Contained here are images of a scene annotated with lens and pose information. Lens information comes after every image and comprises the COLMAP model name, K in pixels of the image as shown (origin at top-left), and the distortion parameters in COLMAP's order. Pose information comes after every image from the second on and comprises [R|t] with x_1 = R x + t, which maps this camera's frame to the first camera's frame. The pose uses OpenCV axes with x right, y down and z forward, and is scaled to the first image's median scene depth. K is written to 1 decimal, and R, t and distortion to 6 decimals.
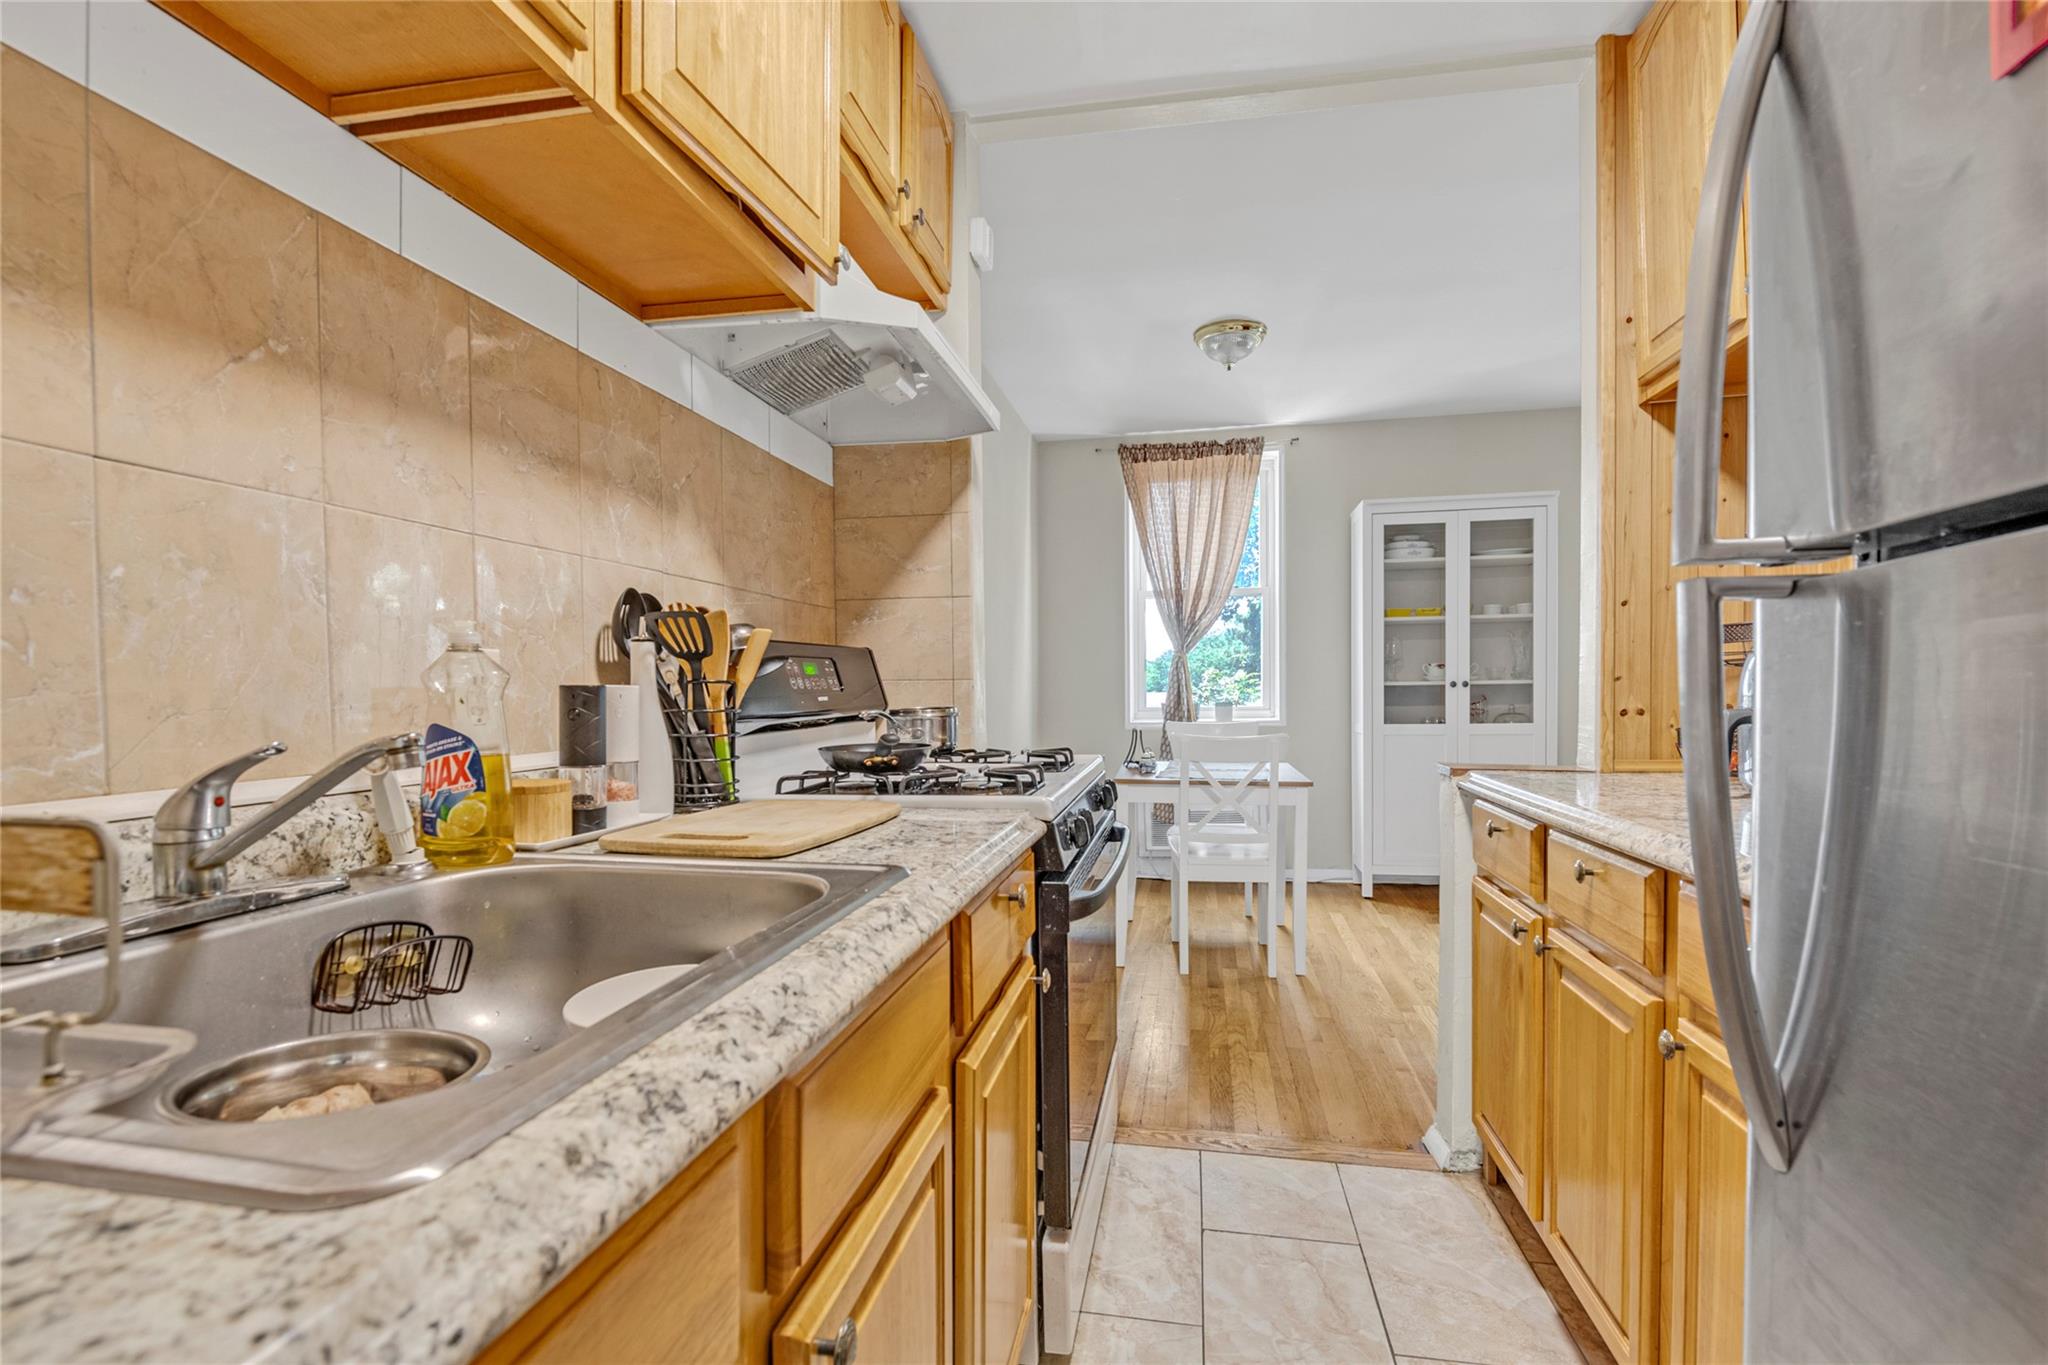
lens RADIAL K [[930.8, 0, 1022.3], [0, 930.8, 693.4], [0, 0, 1]] dist [0.001563, 0.000229]
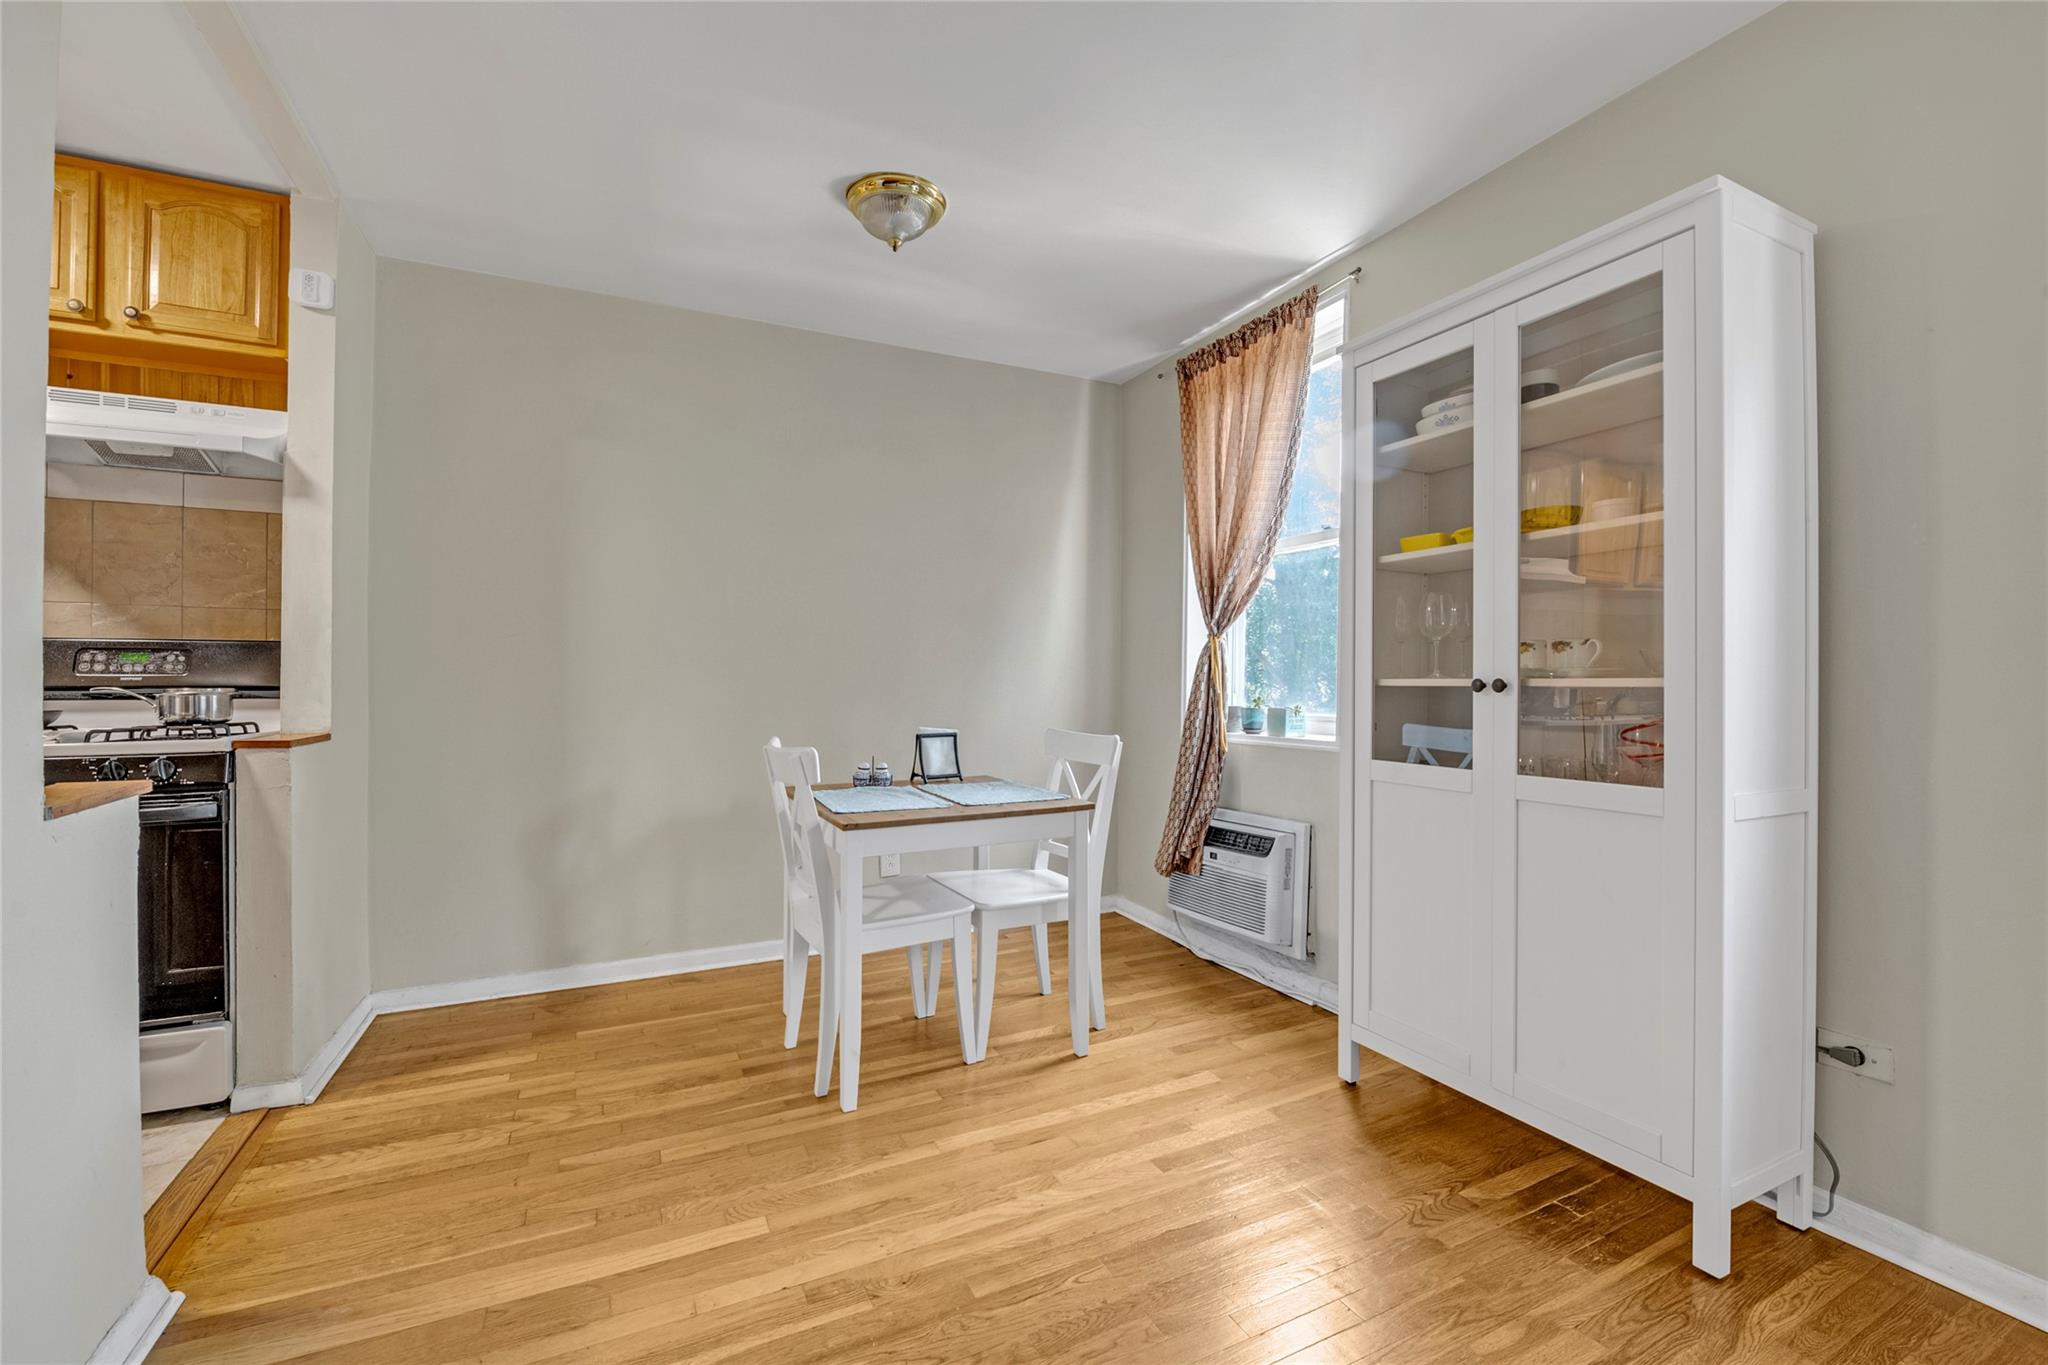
lens RADIAL K [[855.4, 0, 1008.1], [0, 855.4, 679.5], [0, 0, 1]] dist [-0.012843, -0.000737]
pose [[0.599975, 0.009327, -0.799964, 0.658749], [-0.024697, 0.999671, -0.006867, -0.003997], [0.799637, 0.023877, 0.600008, 0.553554]]
